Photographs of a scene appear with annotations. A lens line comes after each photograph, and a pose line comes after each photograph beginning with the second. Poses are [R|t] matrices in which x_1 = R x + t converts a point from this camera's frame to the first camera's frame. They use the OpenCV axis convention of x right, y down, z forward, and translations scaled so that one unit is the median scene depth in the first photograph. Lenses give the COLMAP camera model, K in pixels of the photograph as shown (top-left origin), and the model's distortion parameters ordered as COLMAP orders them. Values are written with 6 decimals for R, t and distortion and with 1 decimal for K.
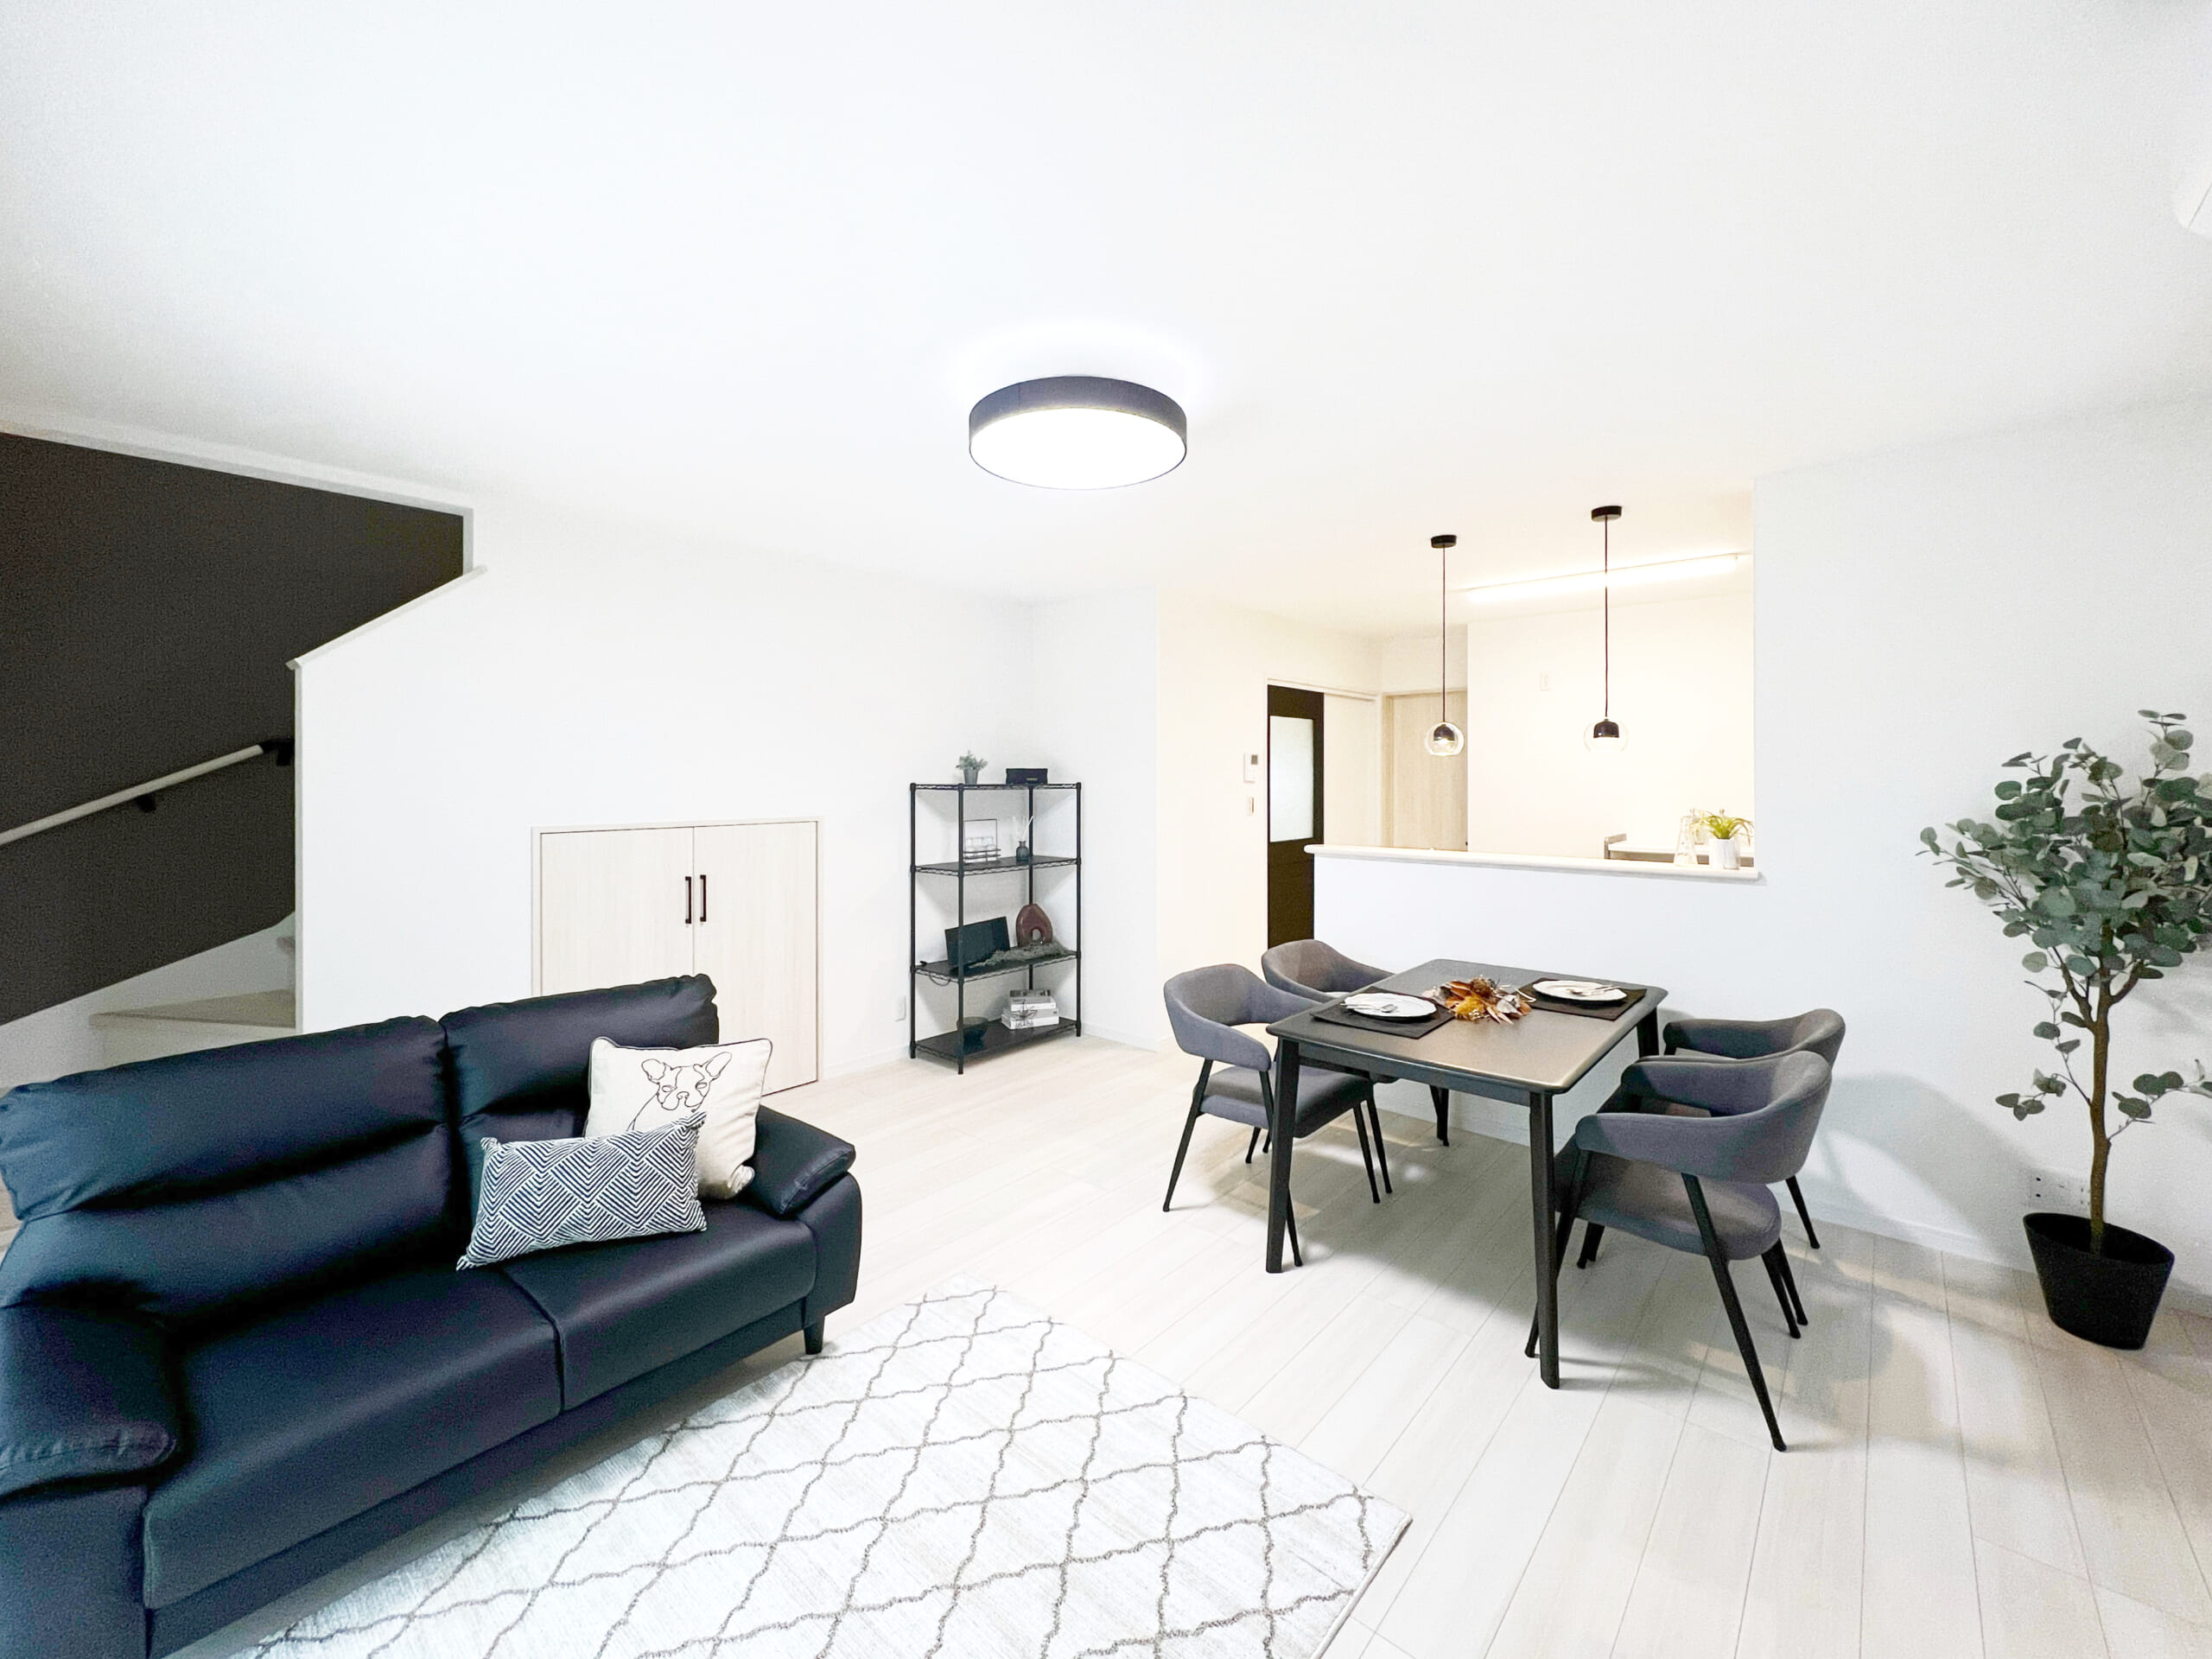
lens RADIAL K [[897.7, 0, 1113.3], [0, 897.7, 770.8], [0, 0, 1]] dist [-0.000436, -0.000084]
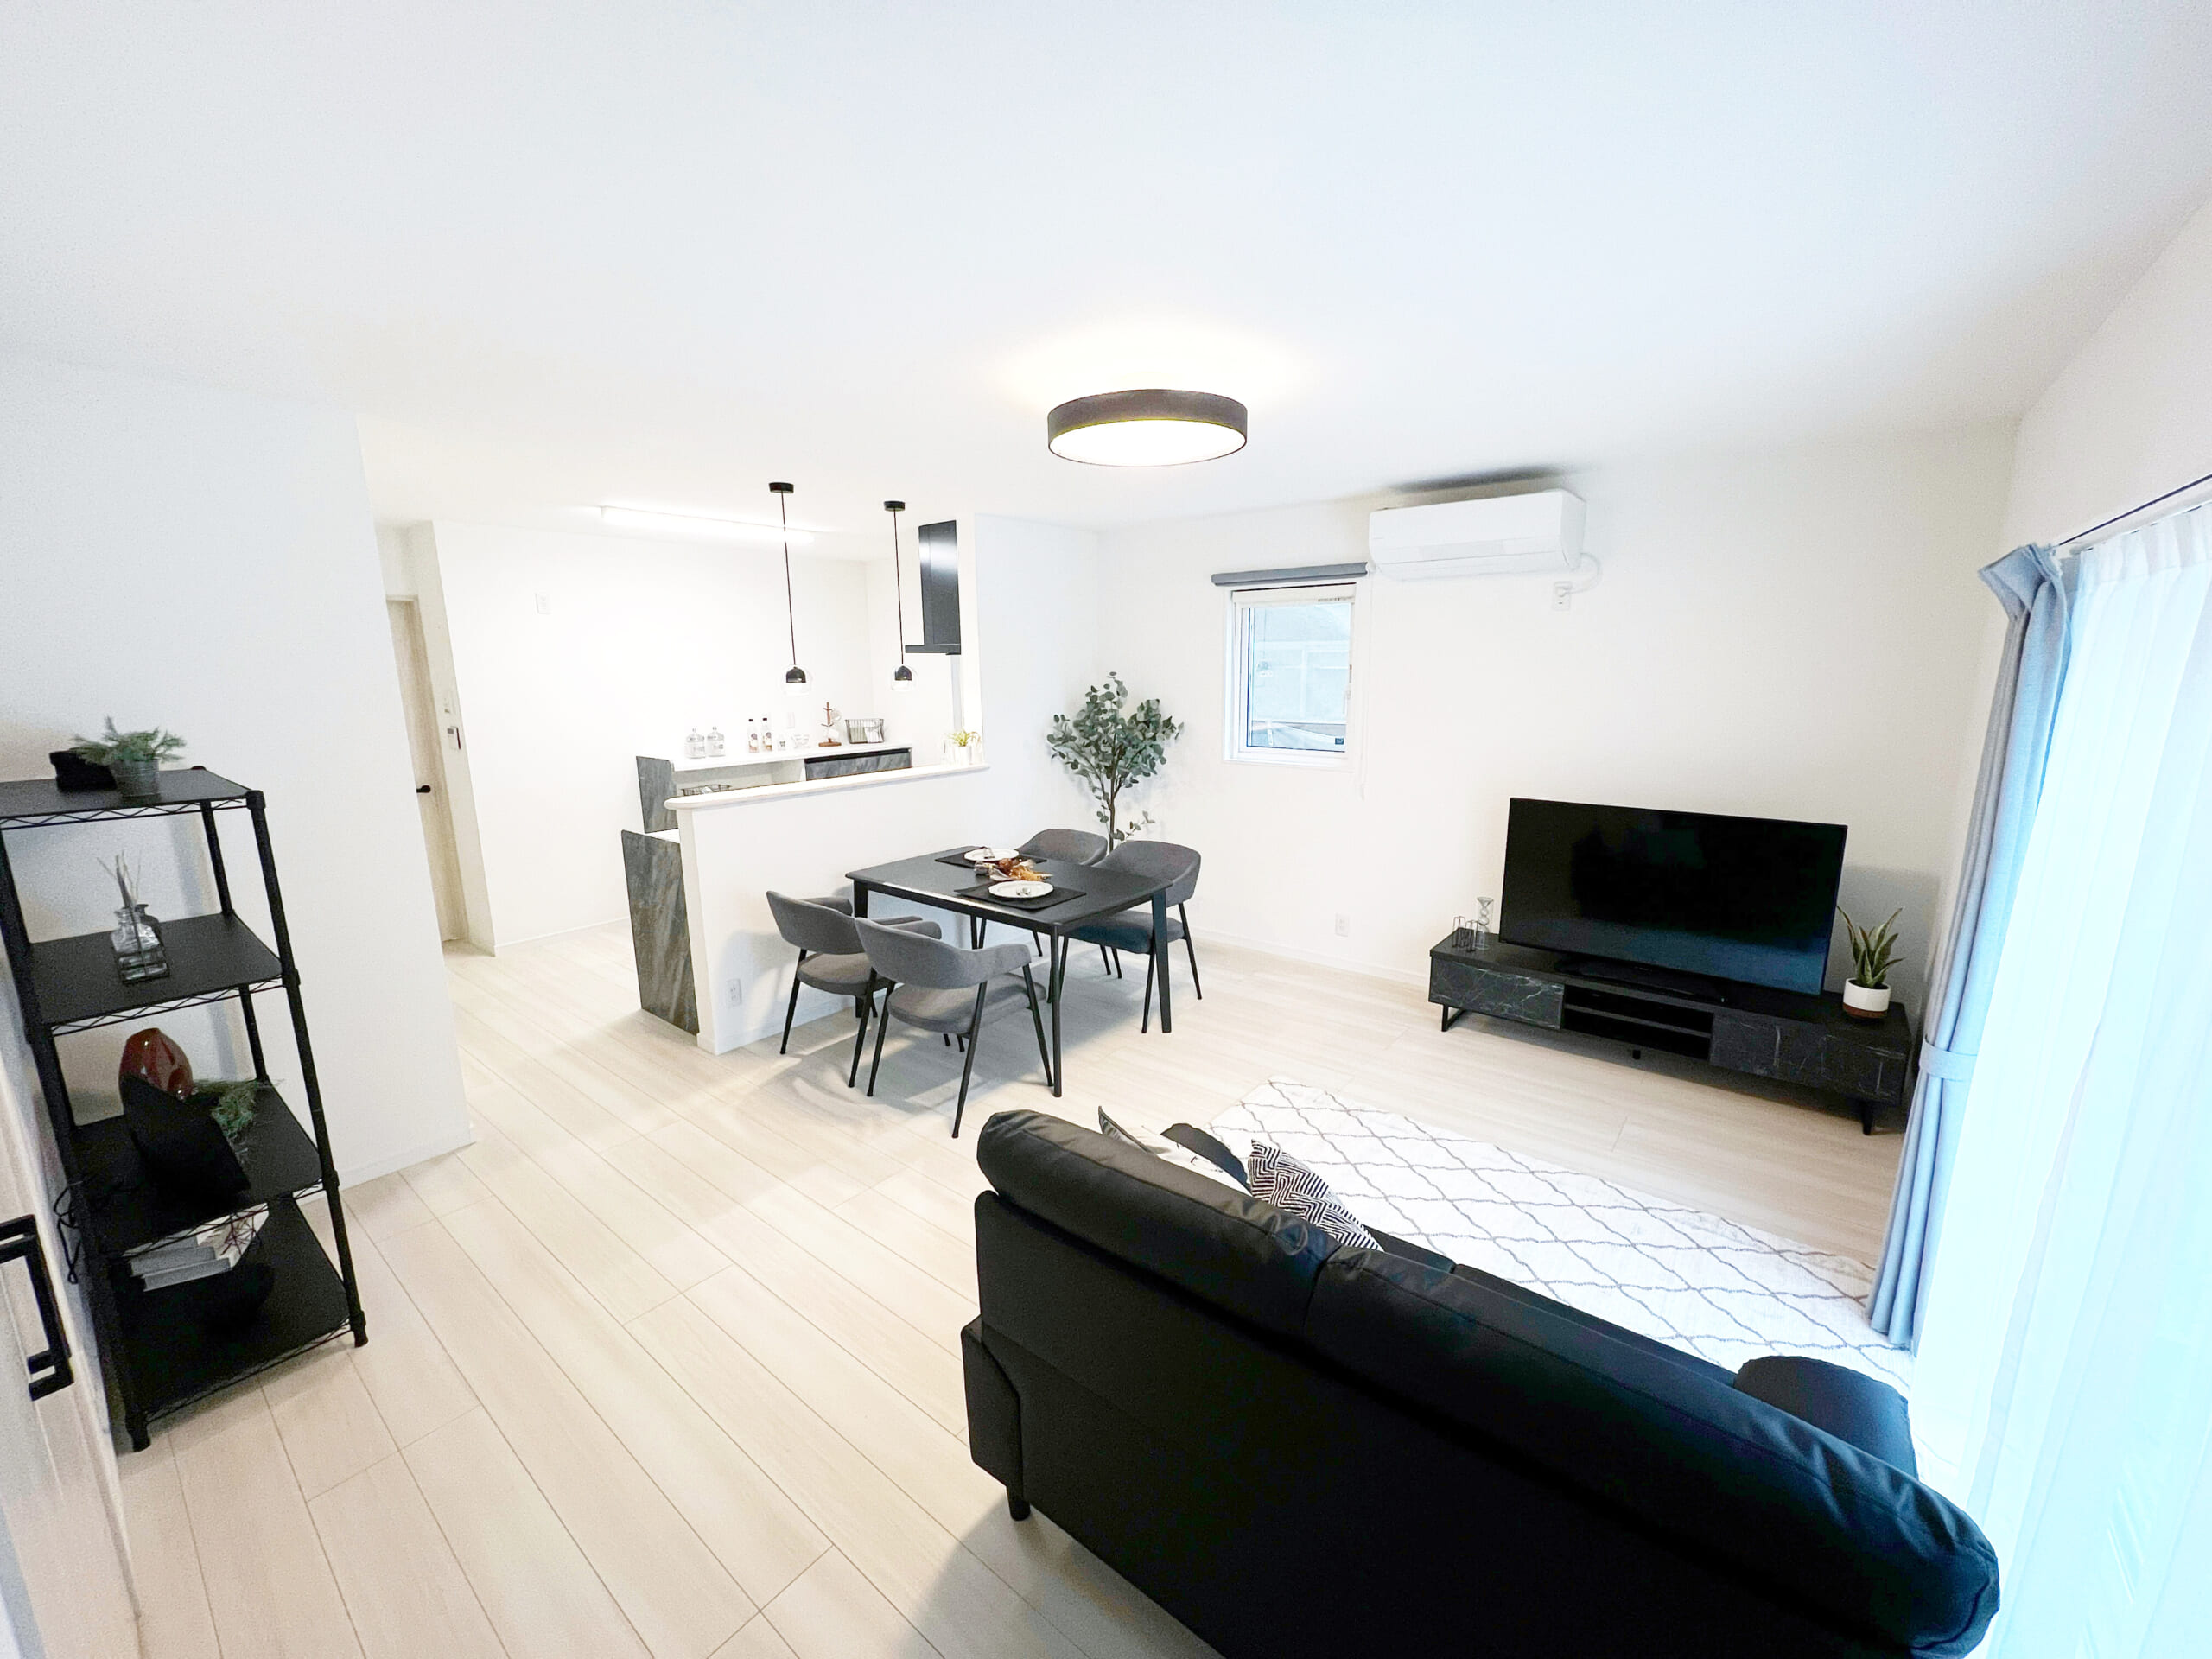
lens RADIAL K [[882.6, 0, 1106.0], [0, 882.6, 829.5], [0, 0, 1]] dist [0.000548, -0.000144]
pose [[-0.034902, -0.187059, 0.981728, -0.595406], [0.005019, 0.982282, 0.187343, -0.046915], [-0.999378, 0.011466, -0.033345, 0.546618]]
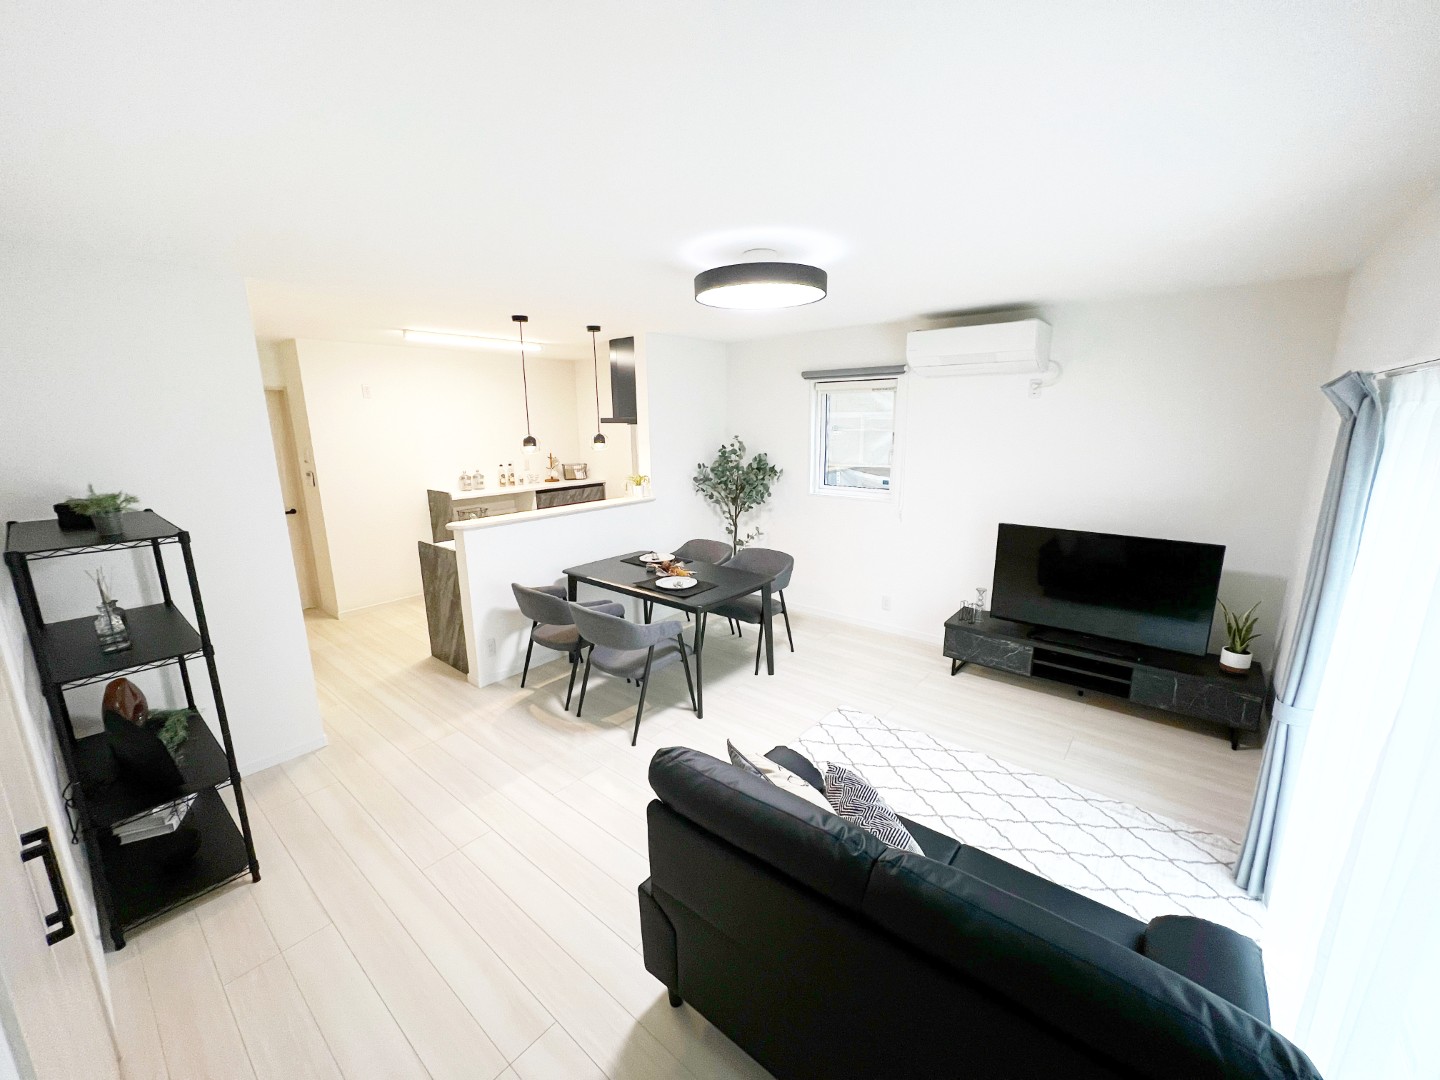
lens RADIAL K [[574.6, 0, 720.0], [0, 574.6, 540.0], [0, 0, 1]] dist [0.000548, -0.000144]
pose [[-0.015687, -0.208415, 0.977915, -0.587299], [0.006326, 0.977995, 0.208534, -0.068286], [-0.999857, 0.009458, -0.014024, 0.547490]]
